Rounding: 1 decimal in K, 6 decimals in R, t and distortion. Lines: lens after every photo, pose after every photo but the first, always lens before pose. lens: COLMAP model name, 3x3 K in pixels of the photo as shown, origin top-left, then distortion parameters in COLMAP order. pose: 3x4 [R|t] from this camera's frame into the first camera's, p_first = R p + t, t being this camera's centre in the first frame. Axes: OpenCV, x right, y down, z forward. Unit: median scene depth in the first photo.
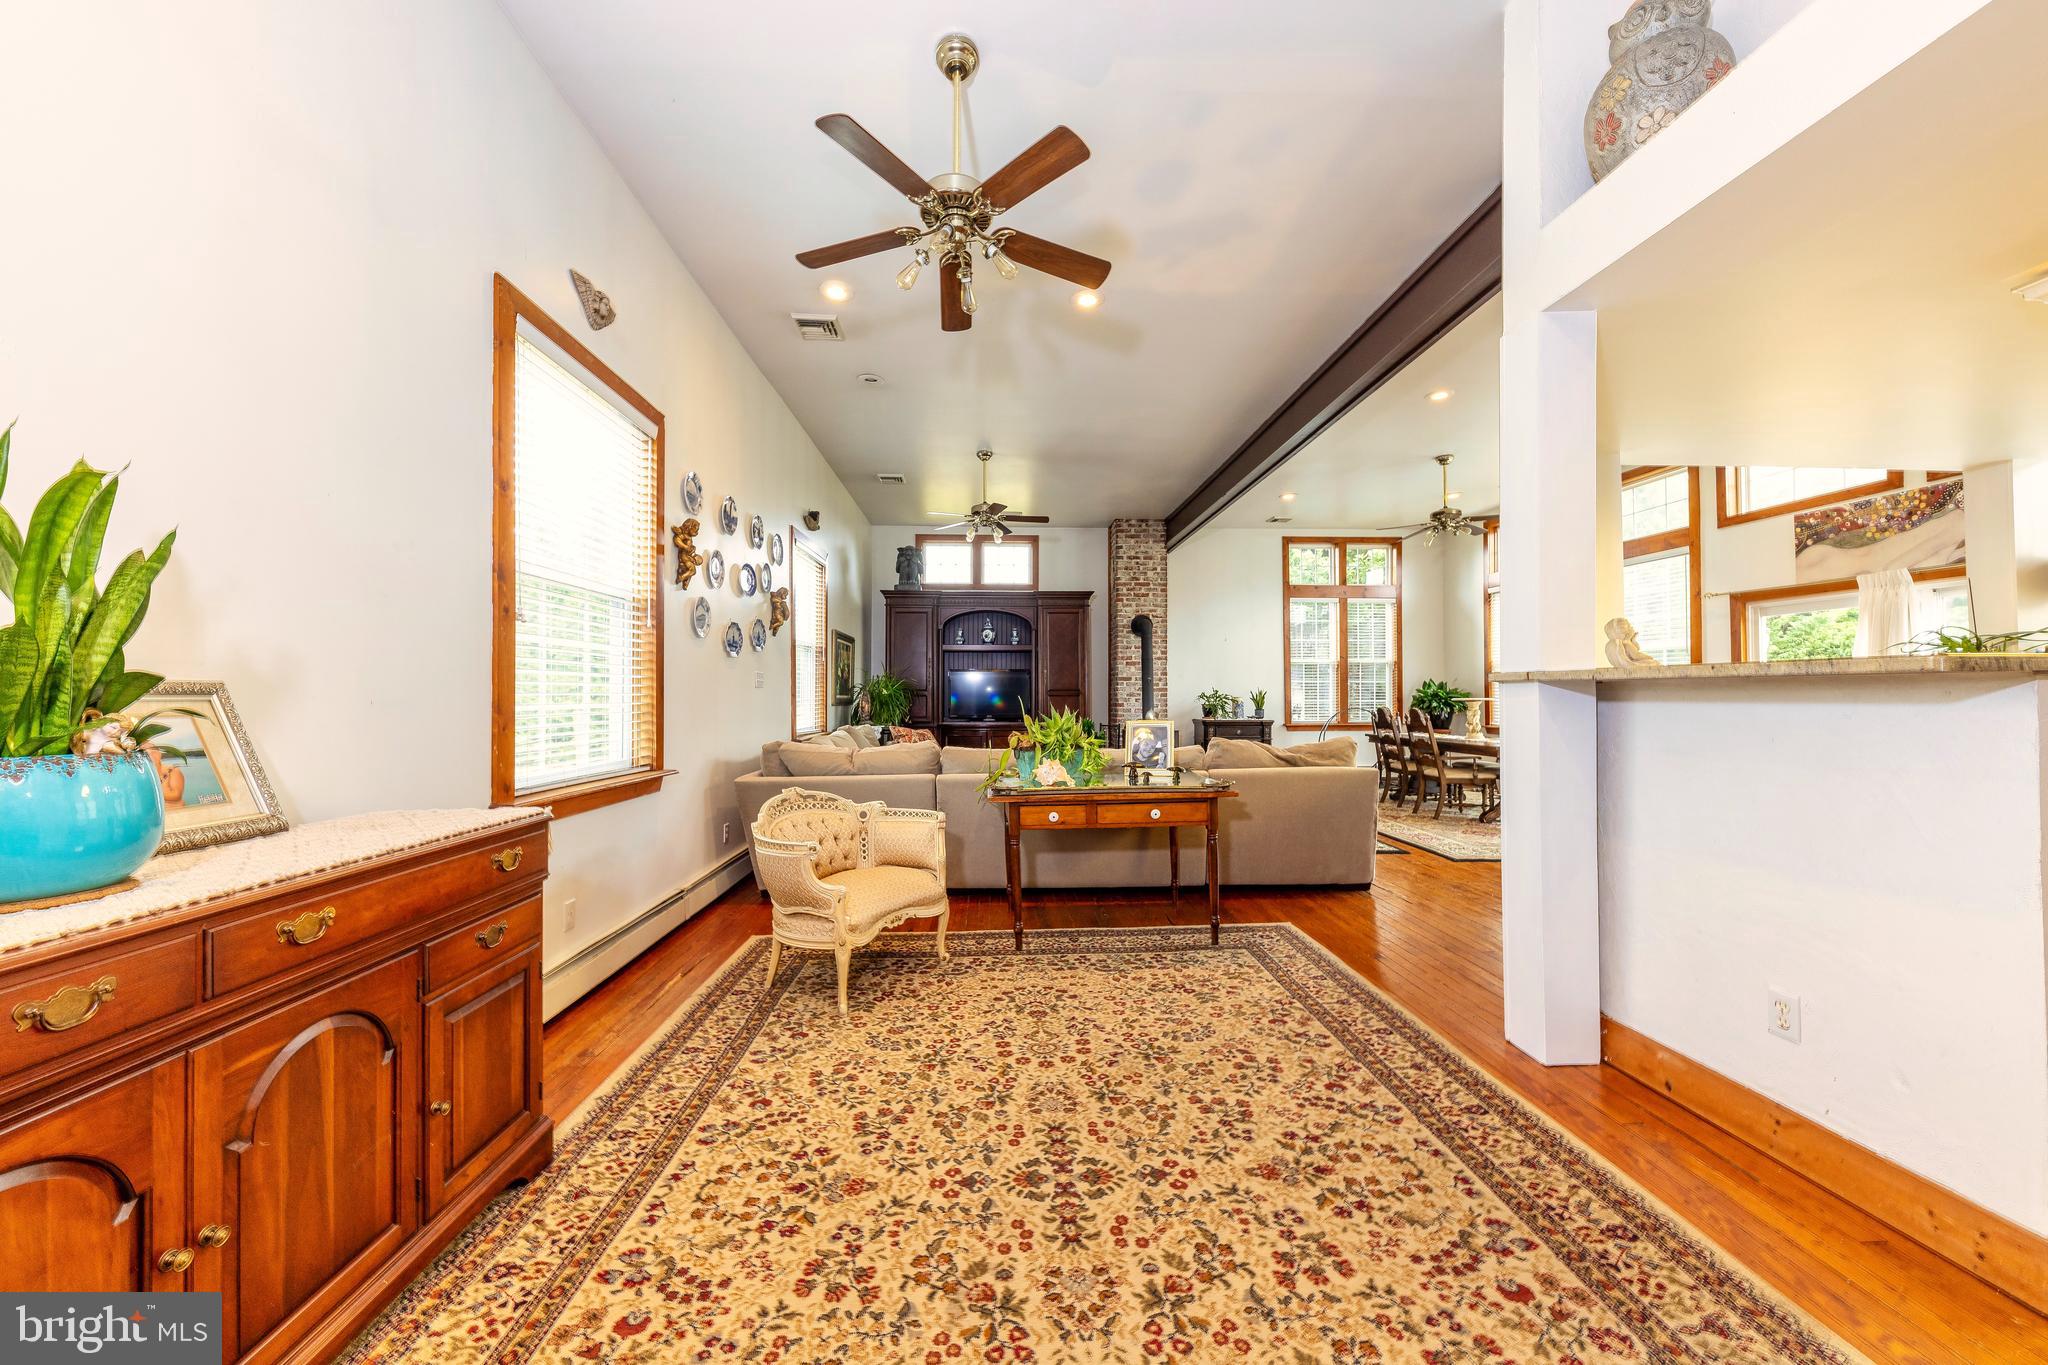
lens RADIAL K [[711.7, 0, 1014.9], [0, 711.7, 684.9], [0, 0, 1]] dist [0.009230, -0.000677]
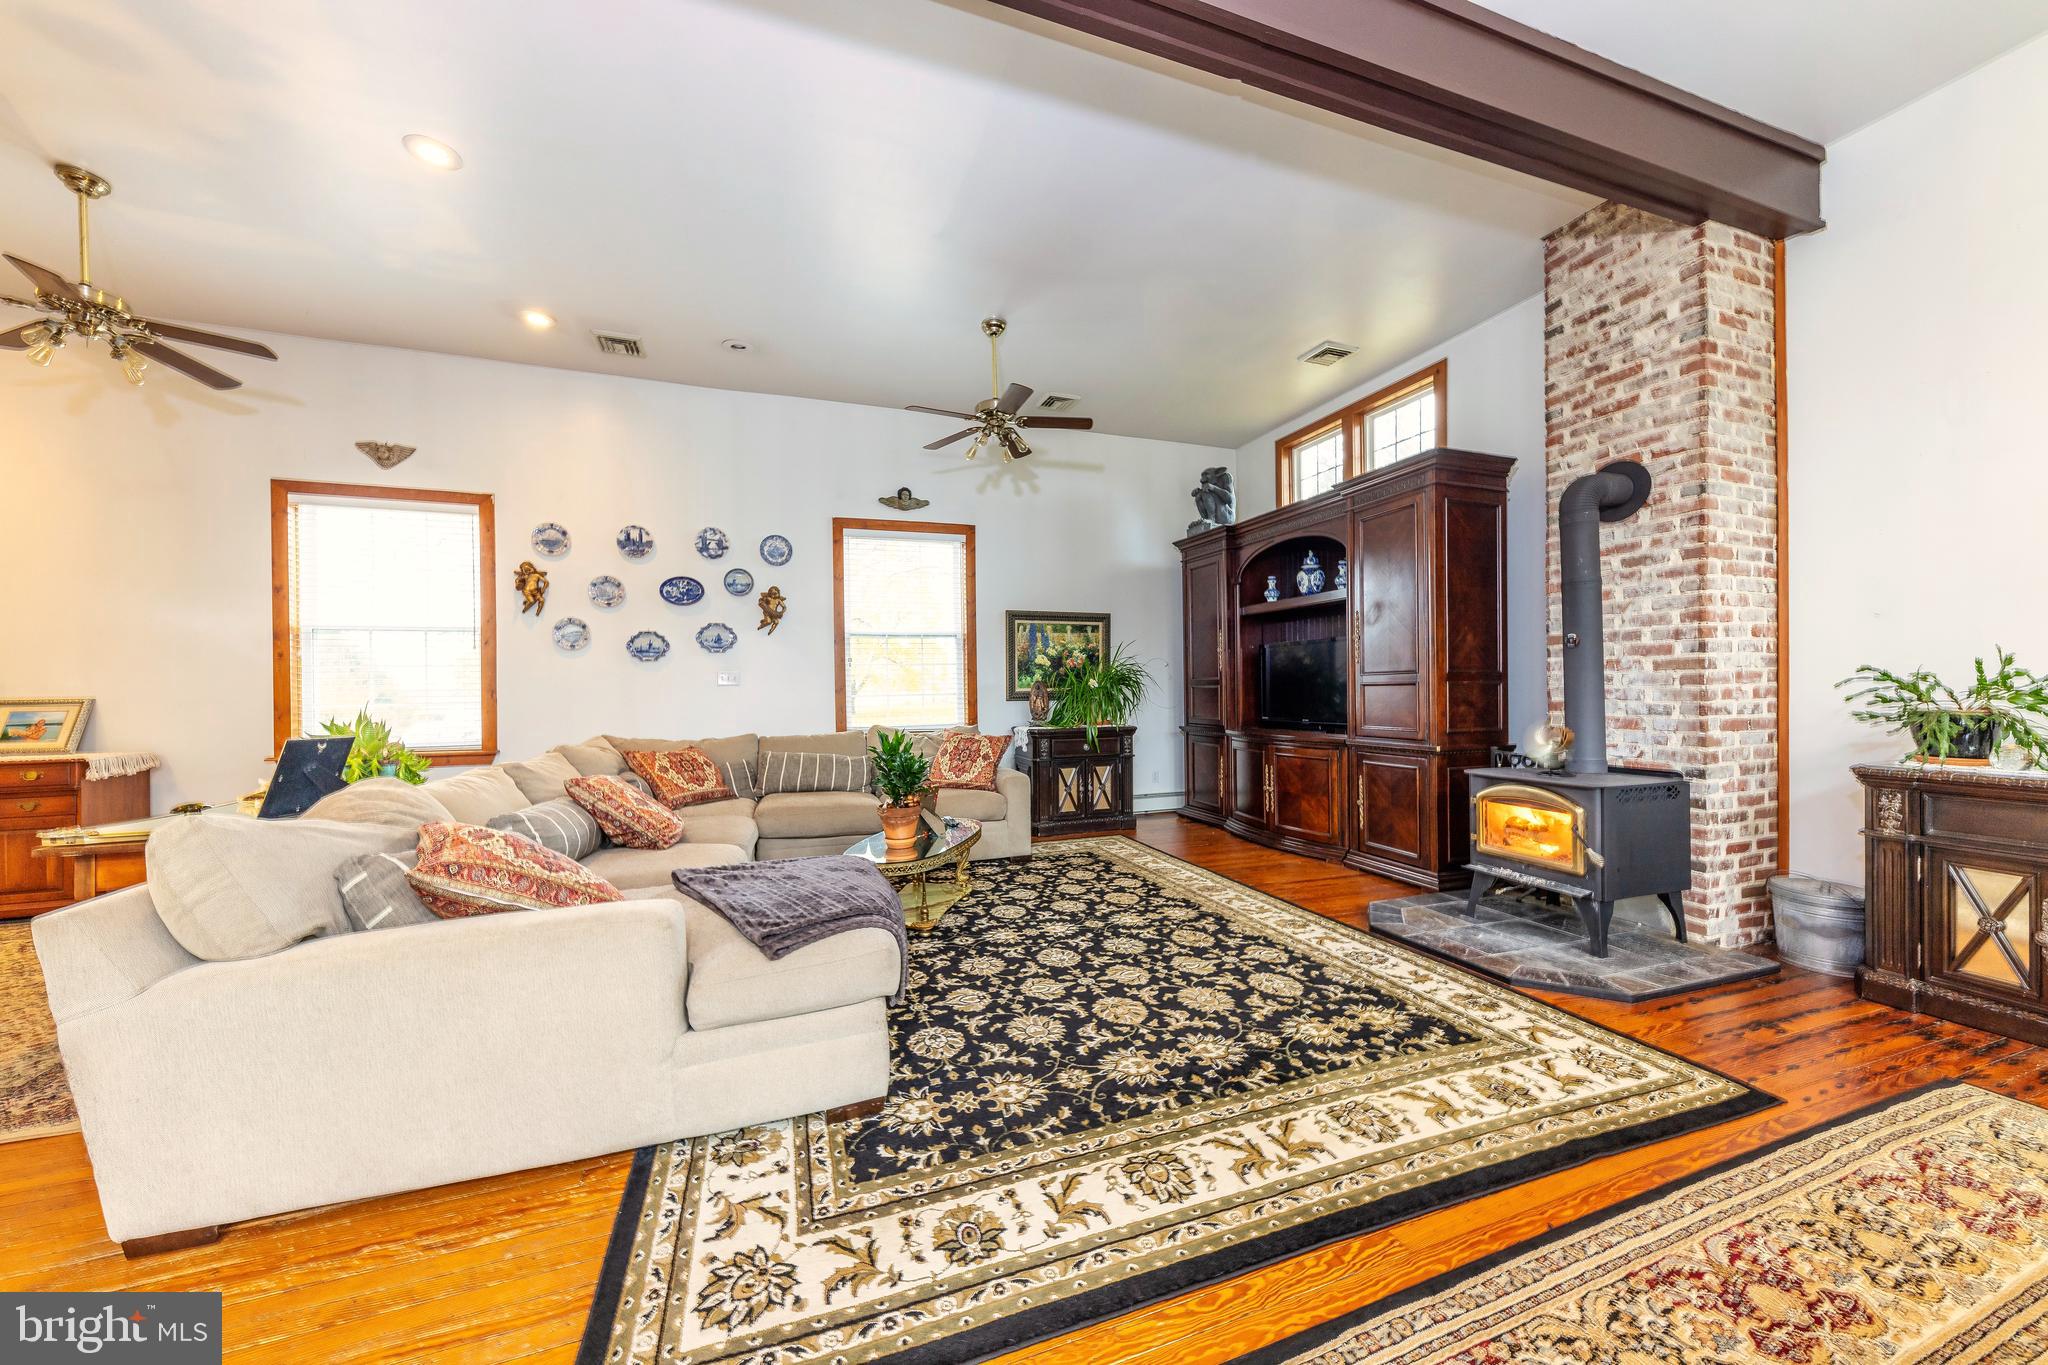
lens RADIAL K [[711.7, 0, 1017.8], [0, 711.7, 685.4], [0, 0, 1]] dist [0.009230, -0.000677]
pose [[0.296096, -0.004398, -0.955148, 0.523927], [0.028126, 0.999596, 0.004117, 0.007888], [0.954744, -0.028083, 0.296100, 0.711039]]
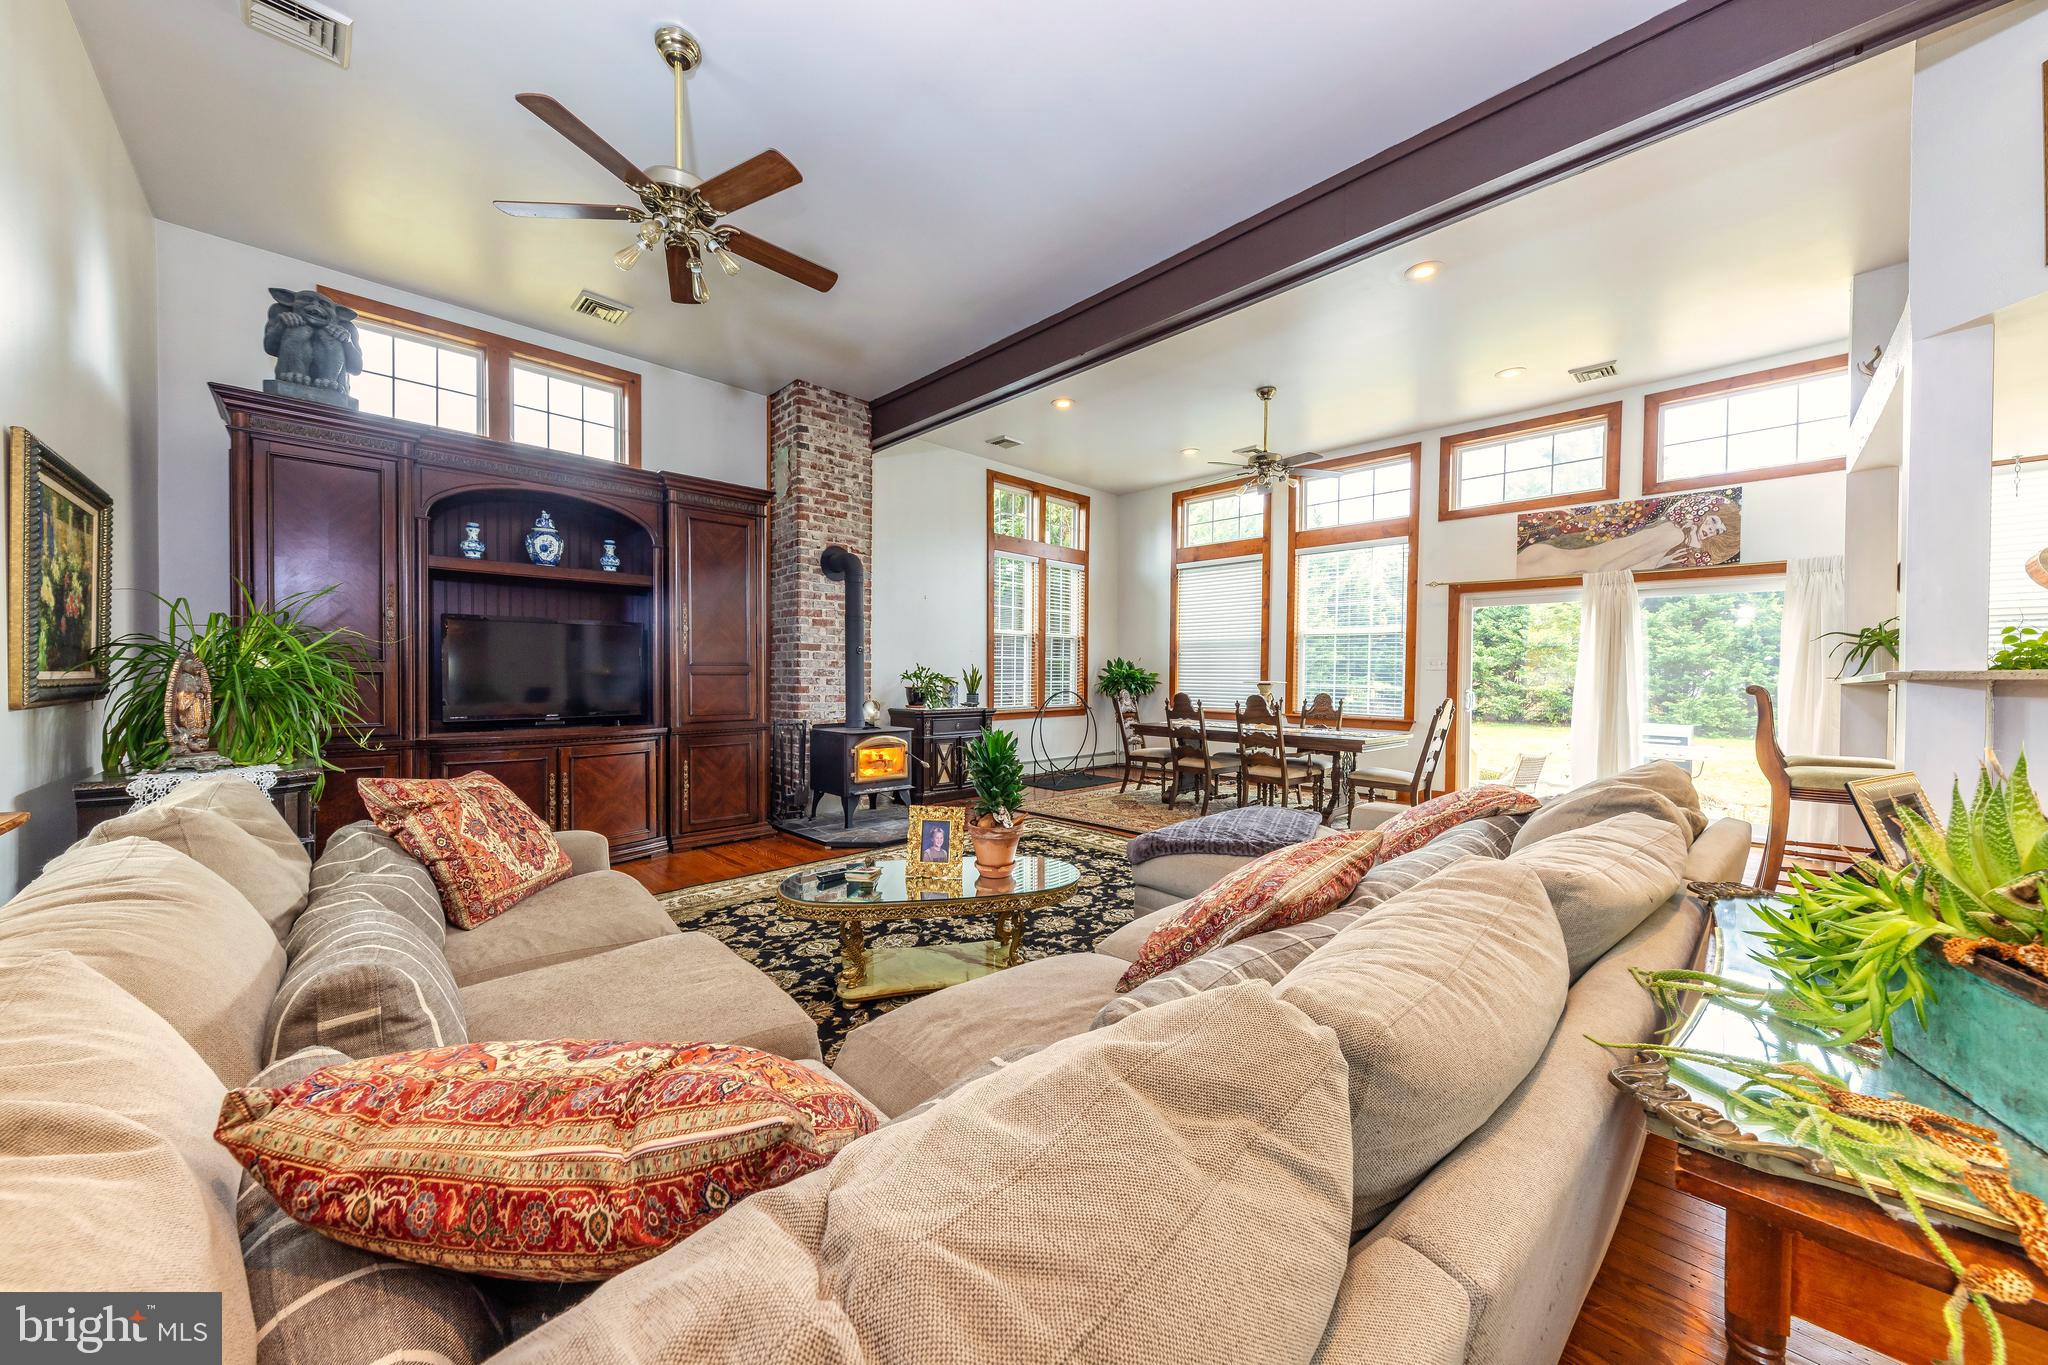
lens RADIAL K [[711.7, 0, 1025.4], [0, 711.7, 681.0], [0, 0, 1]] dist [0.009230, -0.000677]
pose [[0.740184, -0.000451, 0.672404, -0.144633], [-0.018525, 0.999607, 0.021063, 0.005339], [-0.672149, -0.028047, 0.739885, 0.503291]]
